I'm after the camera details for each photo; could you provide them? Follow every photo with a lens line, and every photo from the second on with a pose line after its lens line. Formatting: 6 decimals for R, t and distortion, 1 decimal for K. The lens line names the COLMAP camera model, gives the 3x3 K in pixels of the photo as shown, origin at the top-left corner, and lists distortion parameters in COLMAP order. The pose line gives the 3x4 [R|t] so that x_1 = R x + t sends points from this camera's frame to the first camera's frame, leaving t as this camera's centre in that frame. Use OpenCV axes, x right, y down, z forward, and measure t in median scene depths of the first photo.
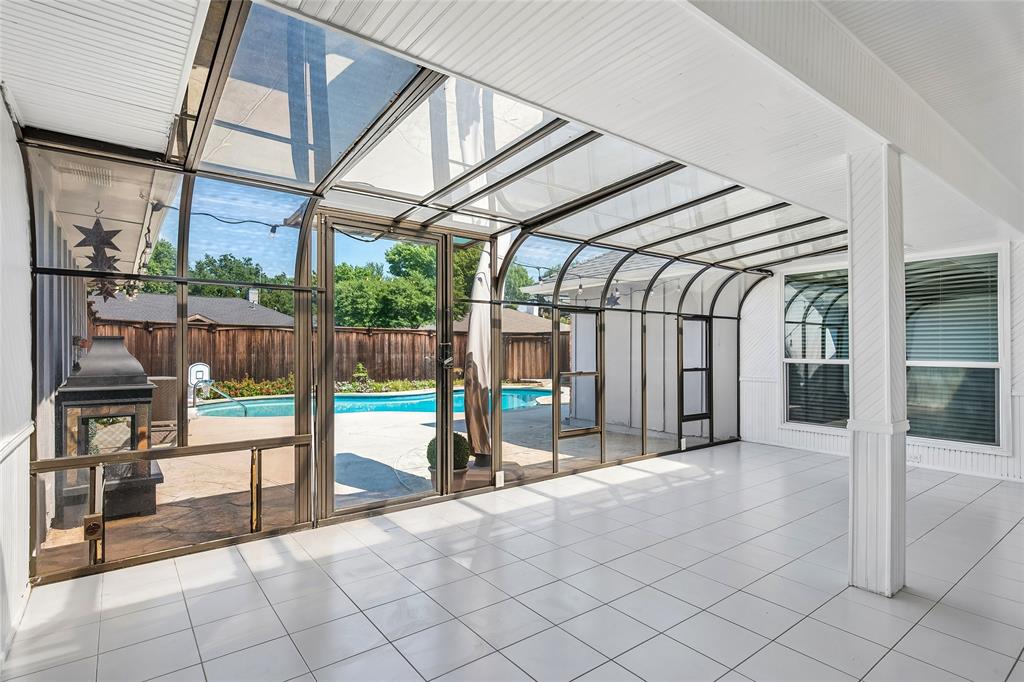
lens RADIAL K [[515.7, 0, 512.4], [0, 515.7, 346.3], [0, 0, 1]] dist [0.003766, 0.000250]
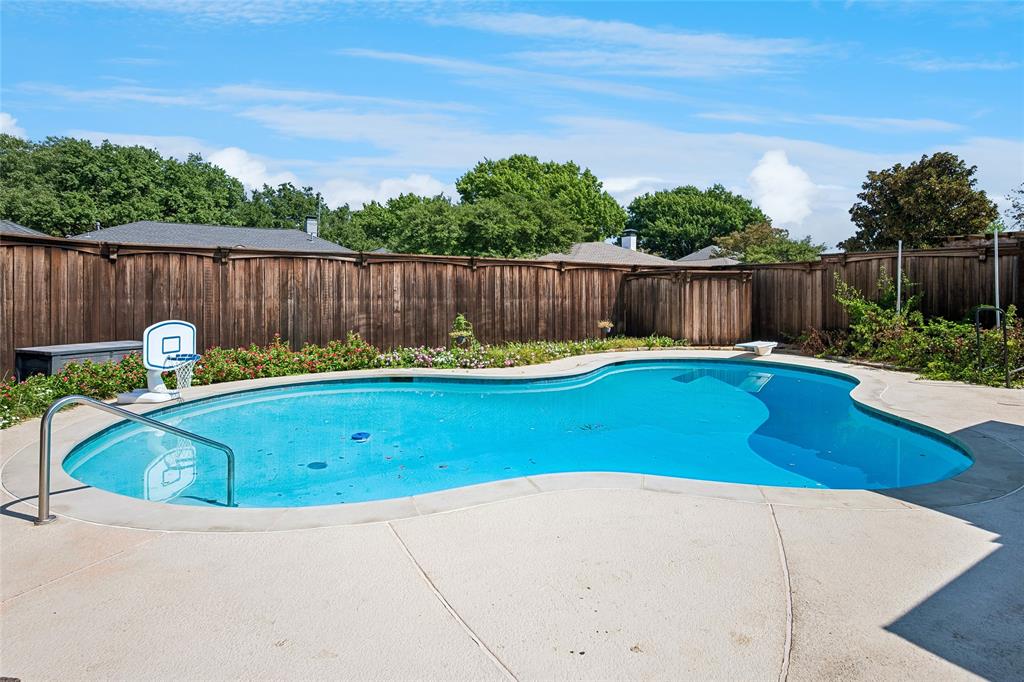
lens RADIAL K [[501.7, 0, 513.4], [0, 501.7, 285.6], [0, 0, 1]] dist [-0.003813, -0.000080]
pose [[0.994993, 0.001118, -0.099940, -0.159823], [-0.001215, 0.999999, -0.000907, -0.000795], [0.099939, 0.001024, 0.994993, 0.381923]]
